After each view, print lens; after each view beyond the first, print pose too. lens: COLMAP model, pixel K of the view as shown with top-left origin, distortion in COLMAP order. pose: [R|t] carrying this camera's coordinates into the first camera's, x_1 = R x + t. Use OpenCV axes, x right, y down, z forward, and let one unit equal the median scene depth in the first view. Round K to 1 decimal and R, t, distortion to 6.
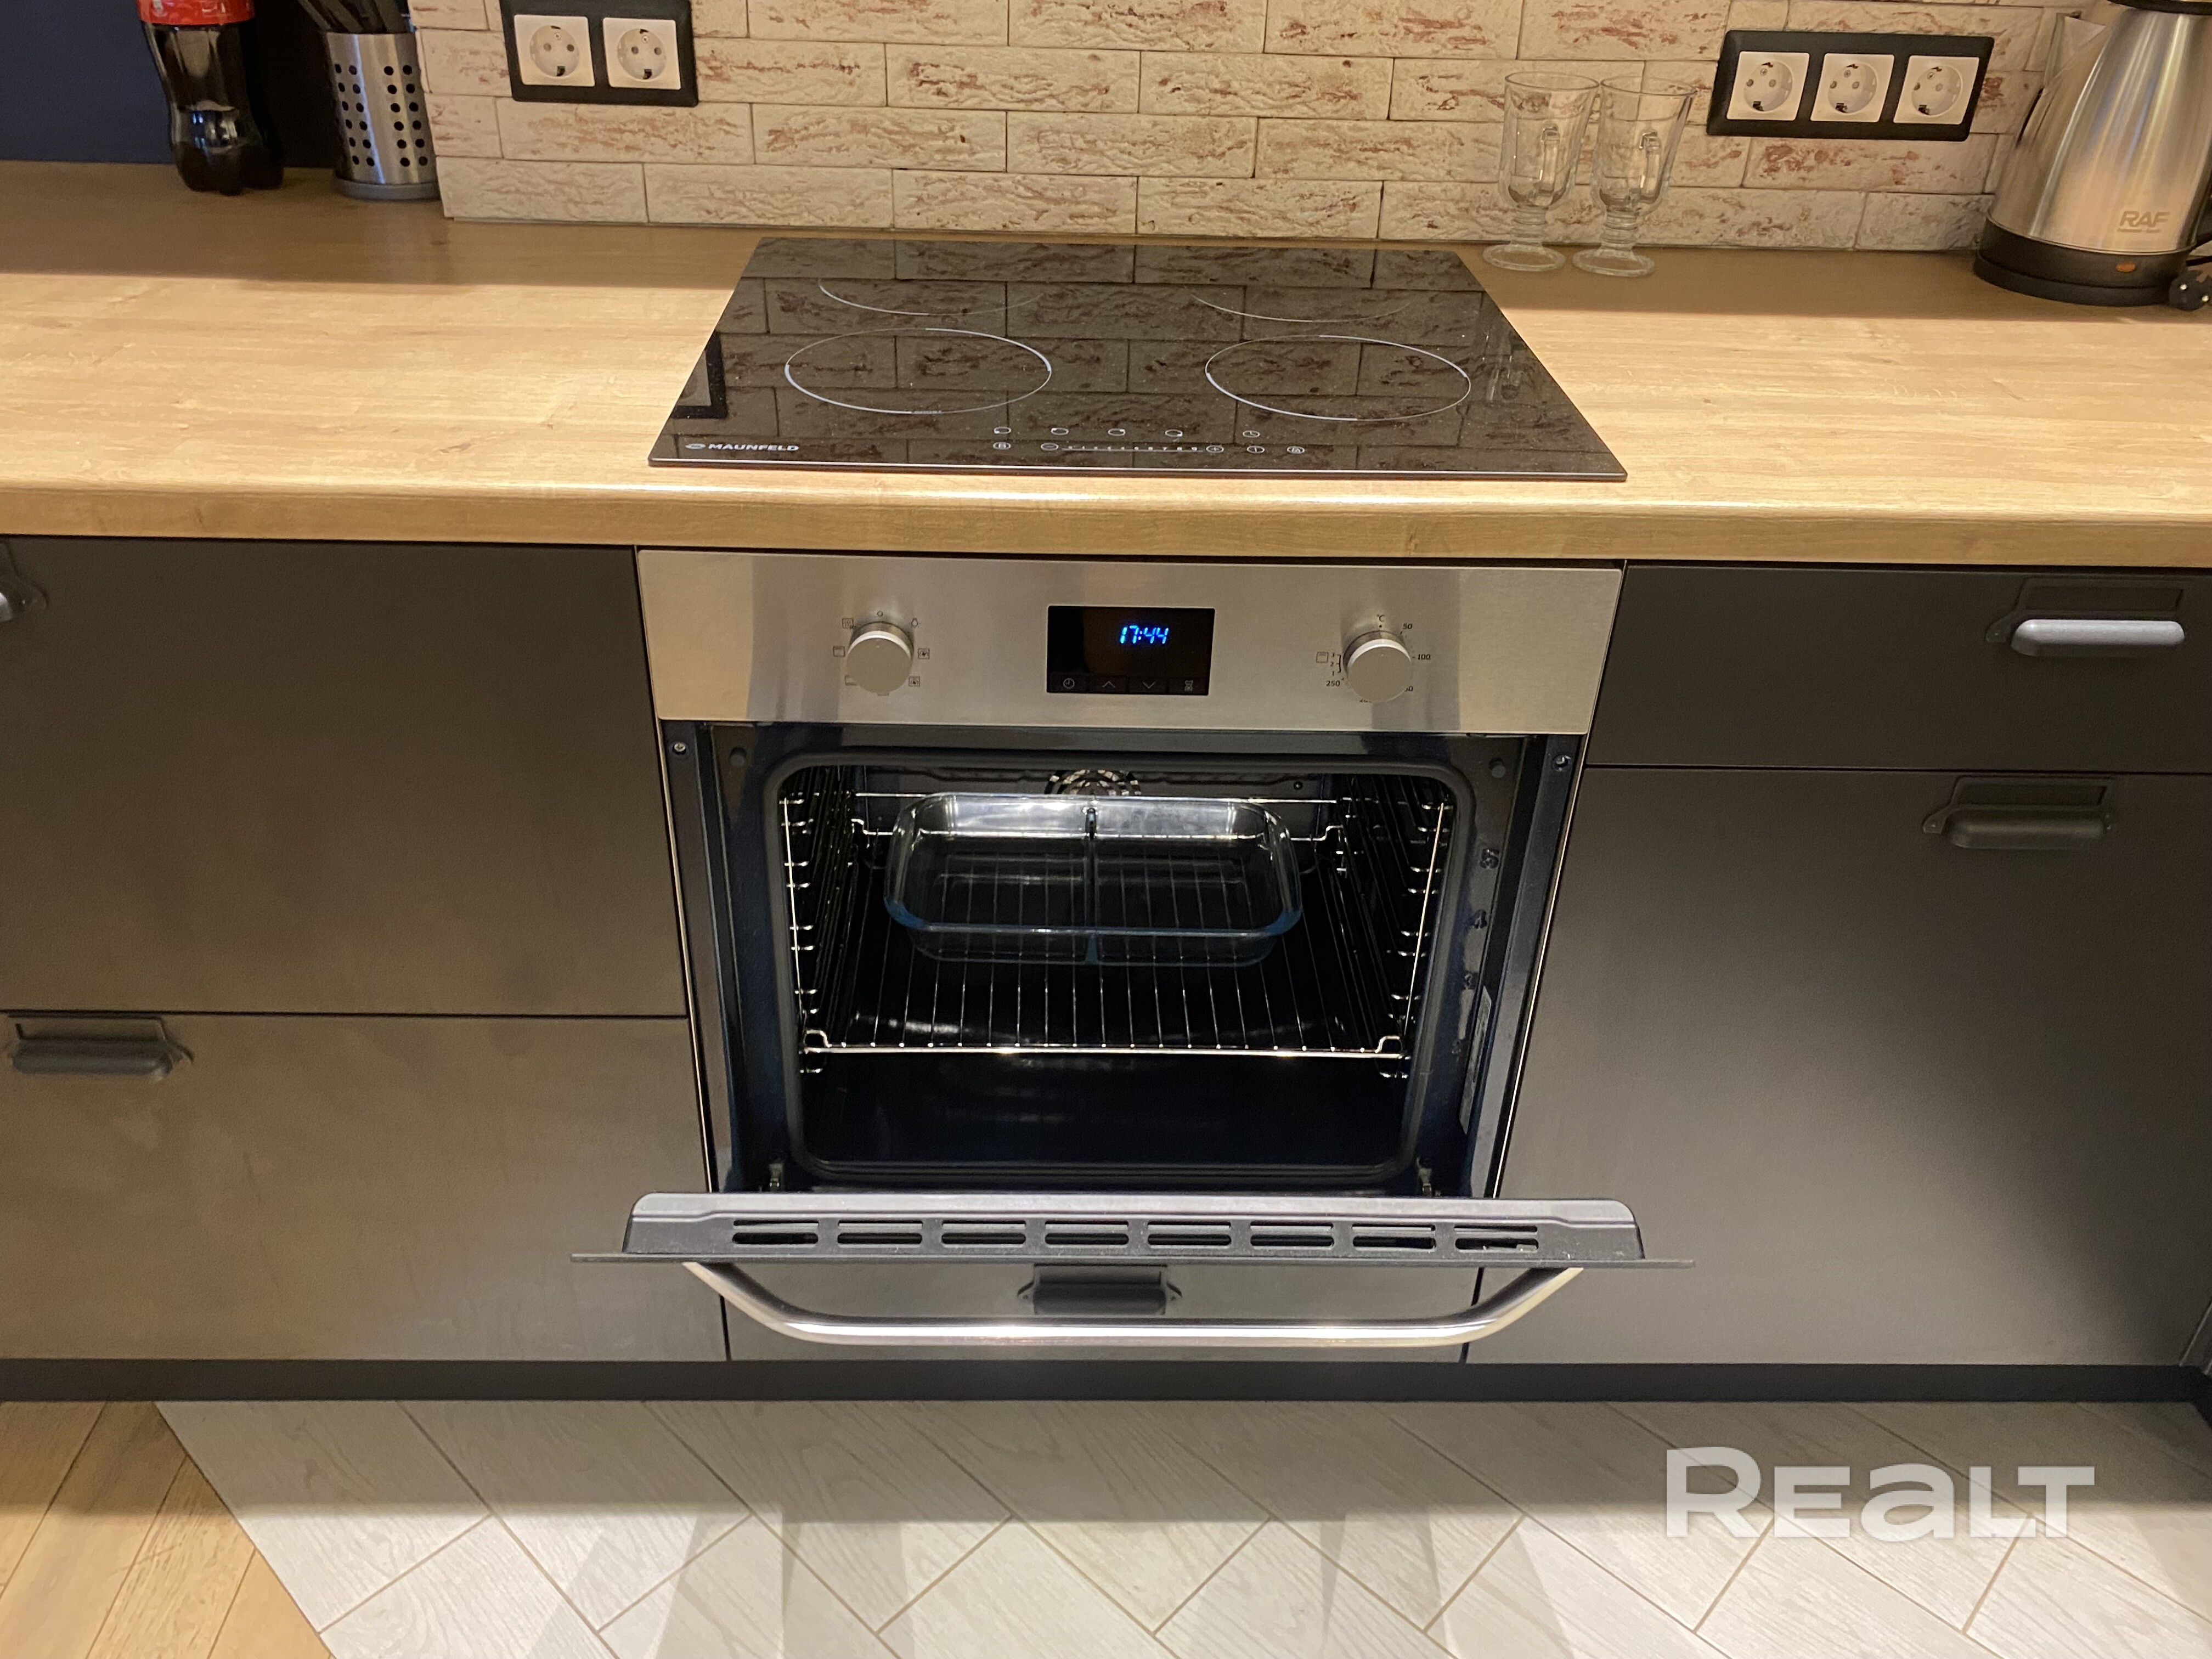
lens RADIAL K [[1766.5, 0, 1096.8], [0, 1766.5, 824.8], [0, 0, 1]] dist [0.007930, 0.000227]
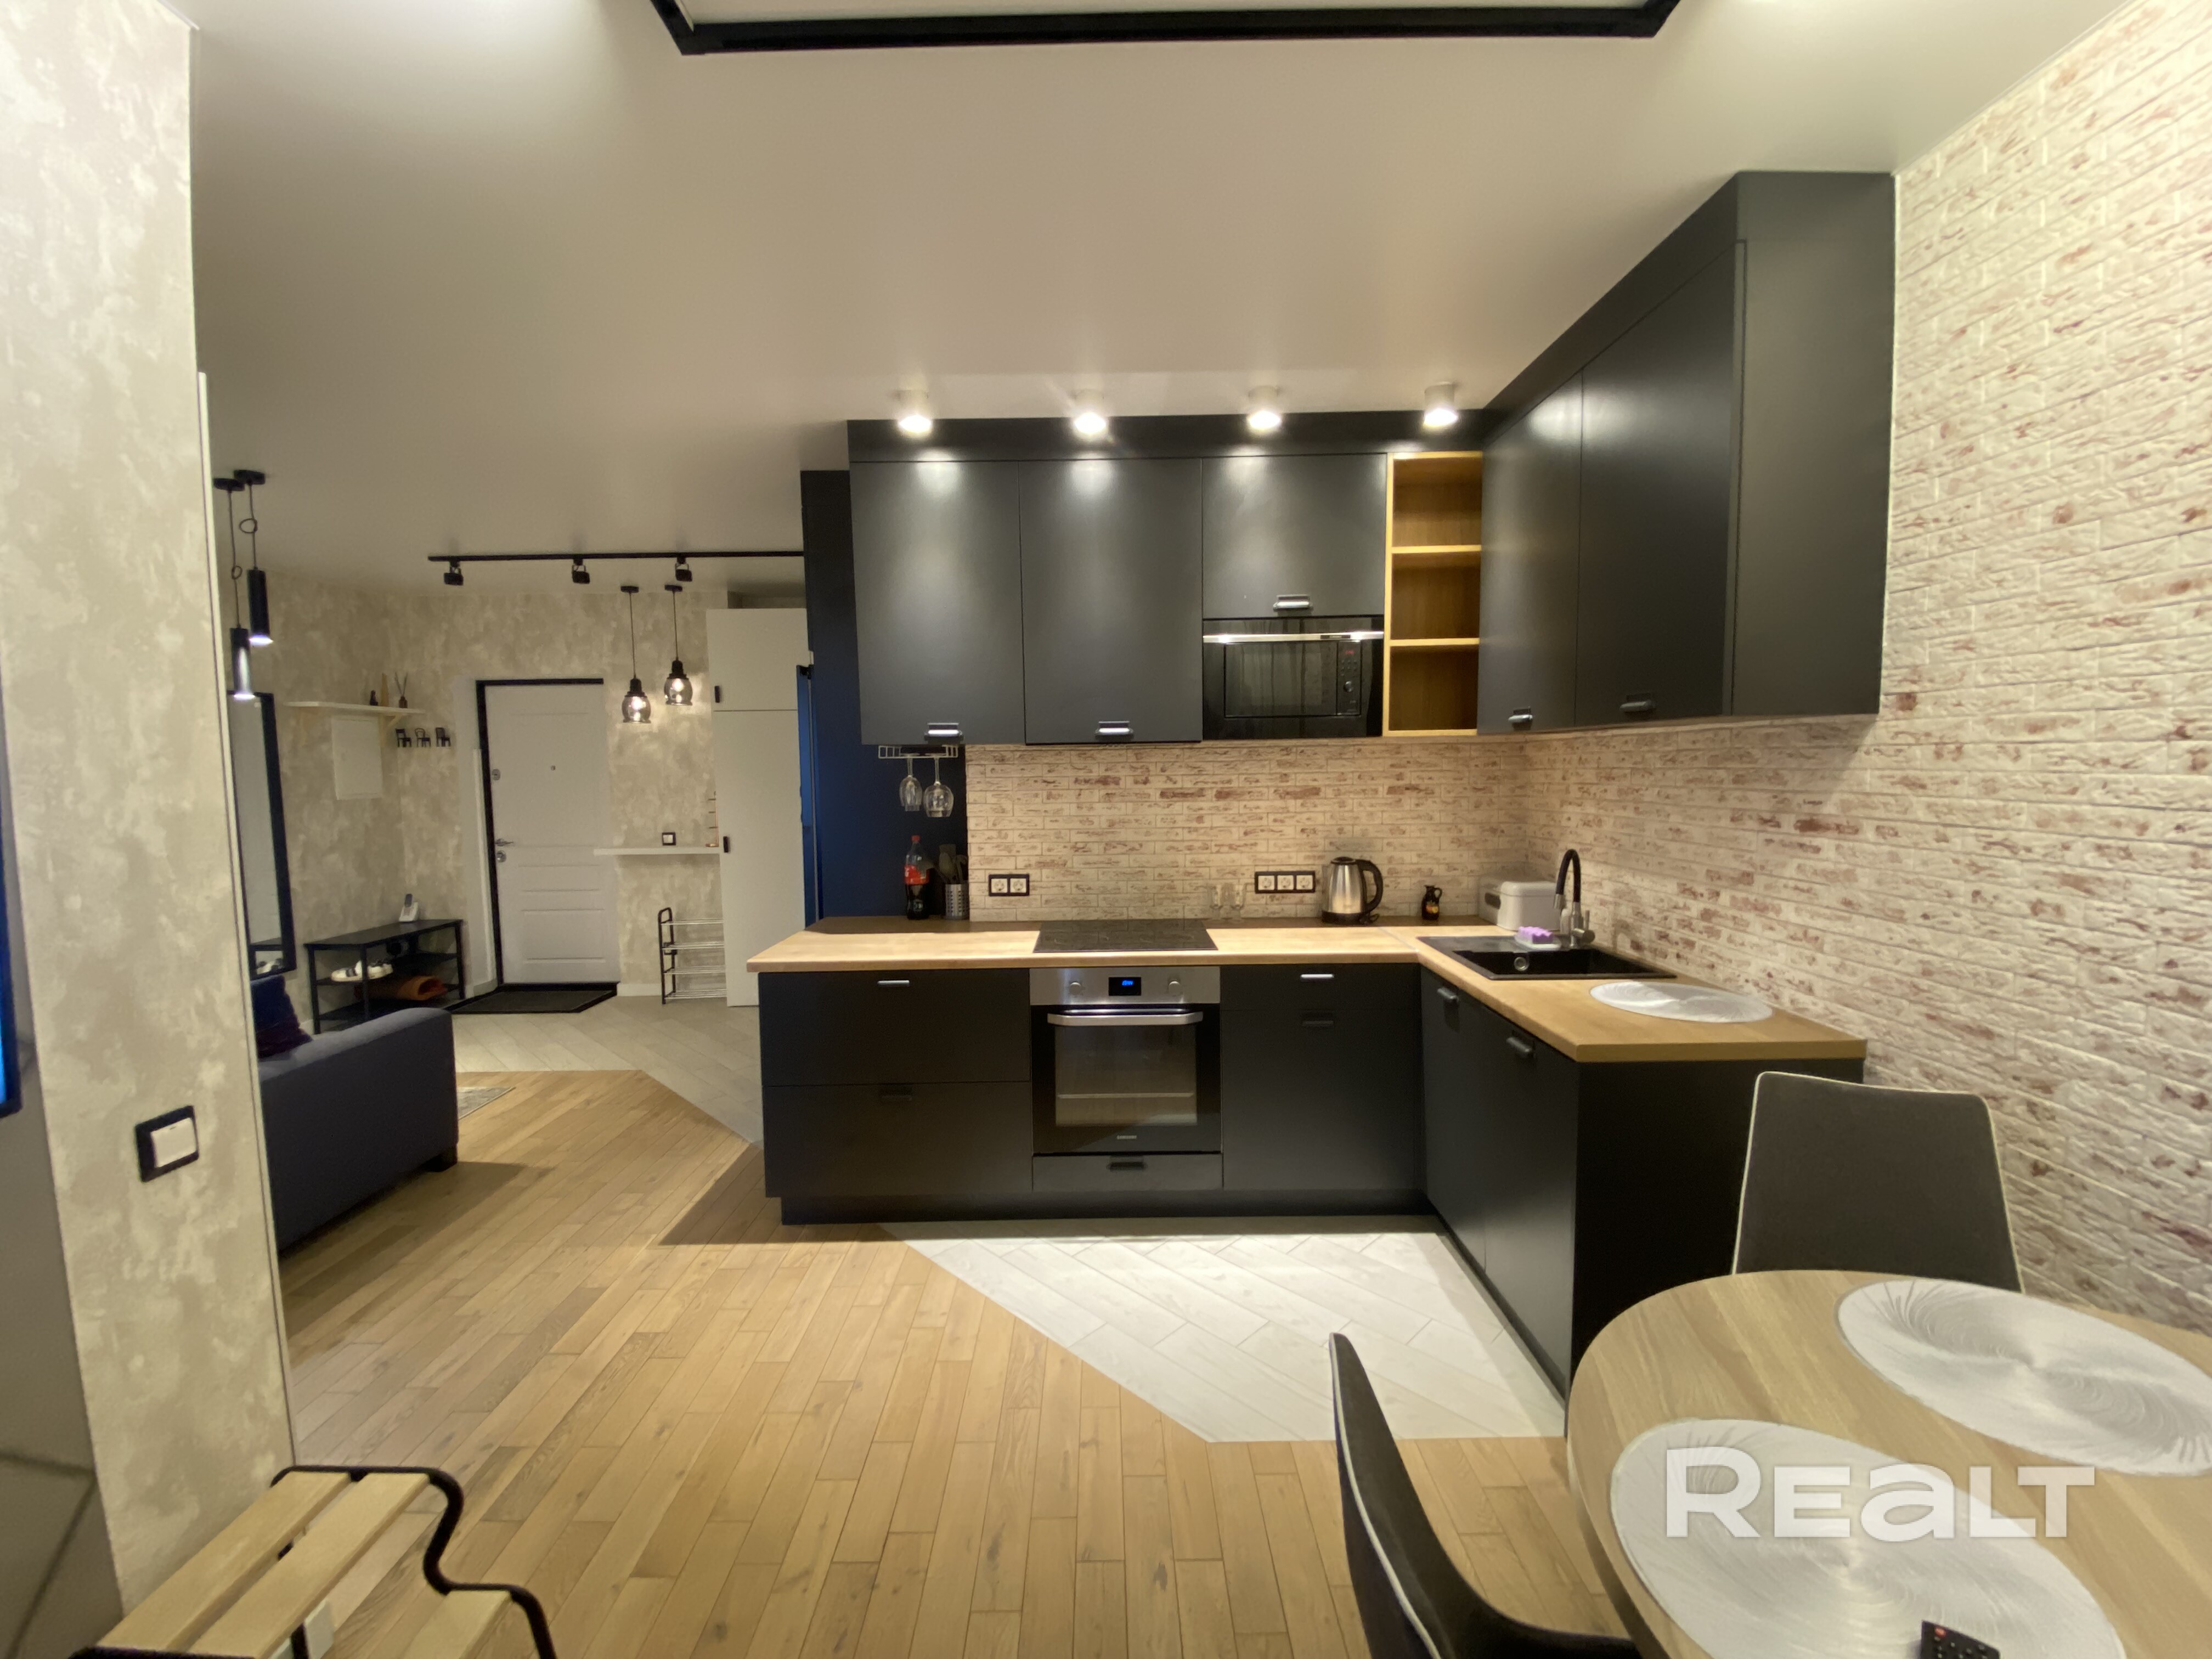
lens RADIAL K [[889.4, 0, 1100.5], [0, 889.4, 827.0], [0, 0, 1]] dist [0.000097, 0.000002]
pose [[0.998765, -0.040544, -0.028719, 0.028259], [0.022053, 0.879715, -0.474989, 0.526606], [0.044523, 0.473769, 0.879523, -1.082457]]
